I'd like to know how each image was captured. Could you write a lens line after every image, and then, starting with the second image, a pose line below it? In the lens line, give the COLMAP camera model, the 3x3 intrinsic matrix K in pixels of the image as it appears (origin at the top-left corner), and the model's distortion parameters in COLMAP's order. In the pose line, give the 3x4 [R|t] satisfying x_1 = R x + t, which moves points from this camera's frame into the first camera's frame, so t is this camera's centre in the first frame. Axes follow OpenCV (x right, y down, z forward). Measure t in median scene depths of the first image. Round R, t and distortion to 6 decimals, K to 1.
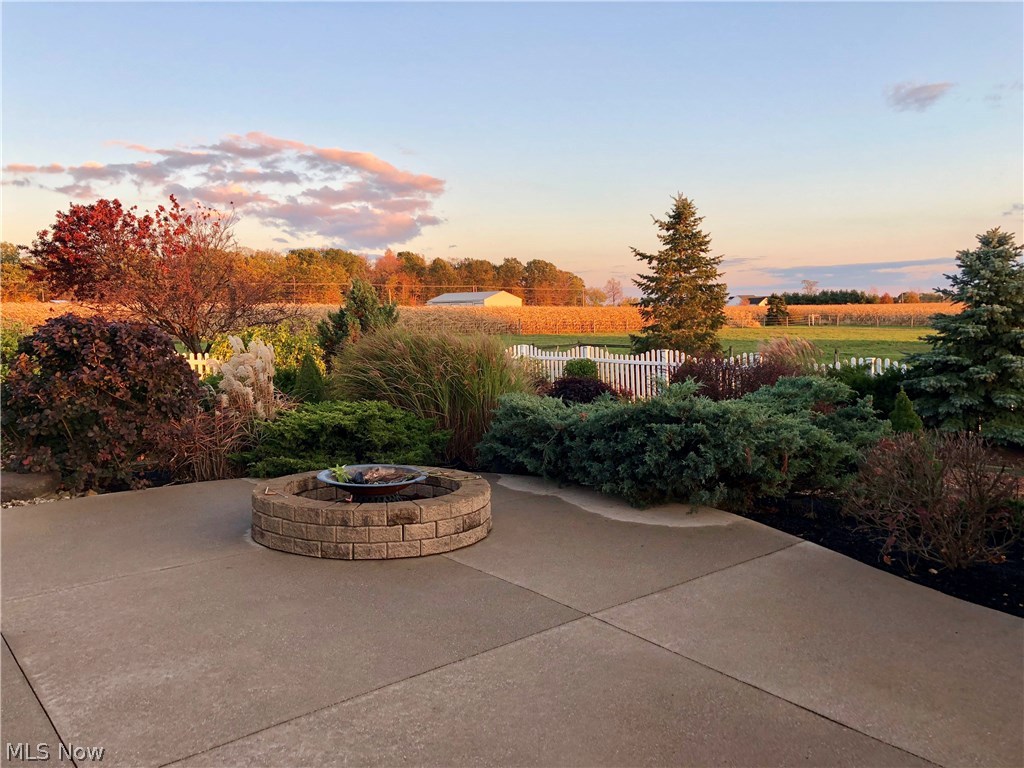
lens RADIAL K [[845.1, 0, 507.3], [0, 845.1, 385.2], [0, 0, 1]] dist [0.027668, -0.033746]
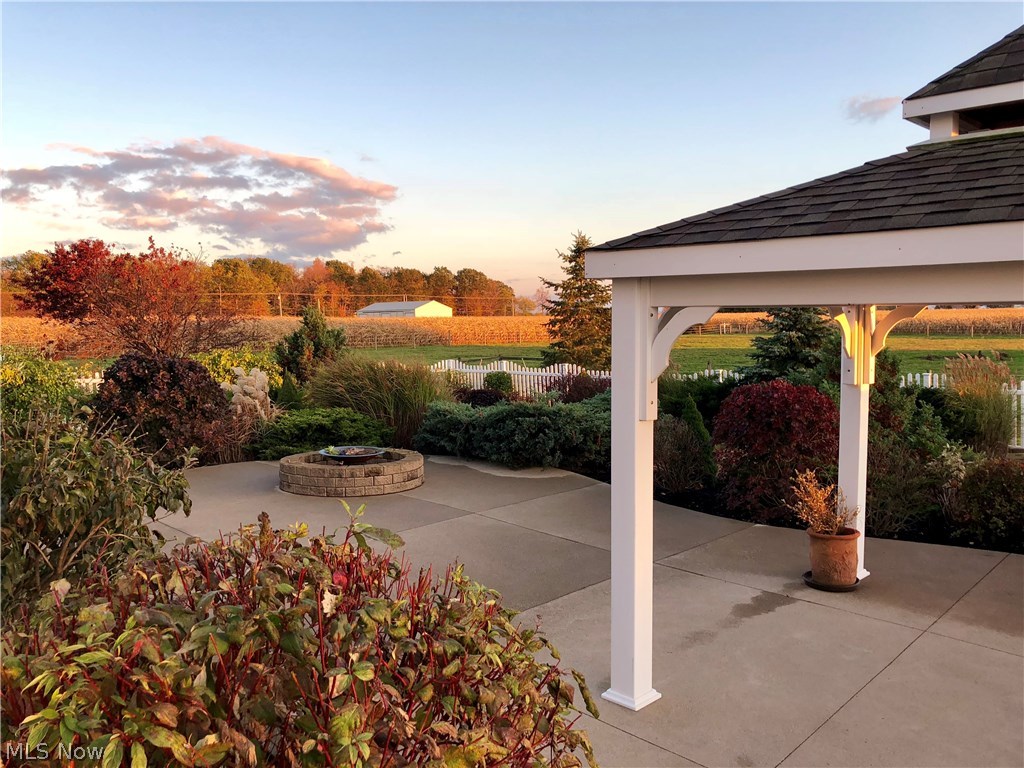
lens RADIAL K [[845.1, 0, 510.7], [0, 845.1, 379.2], [0, 0, 1]] dist [0.027668, -0.033746]
pose [[0.996338, -0.012898, 0.084524, 0.005636], [0.014278, 0.999774, -0.015741, -0.002112], [-0.084301, 0.016890, 0.996297, -0.294110]]
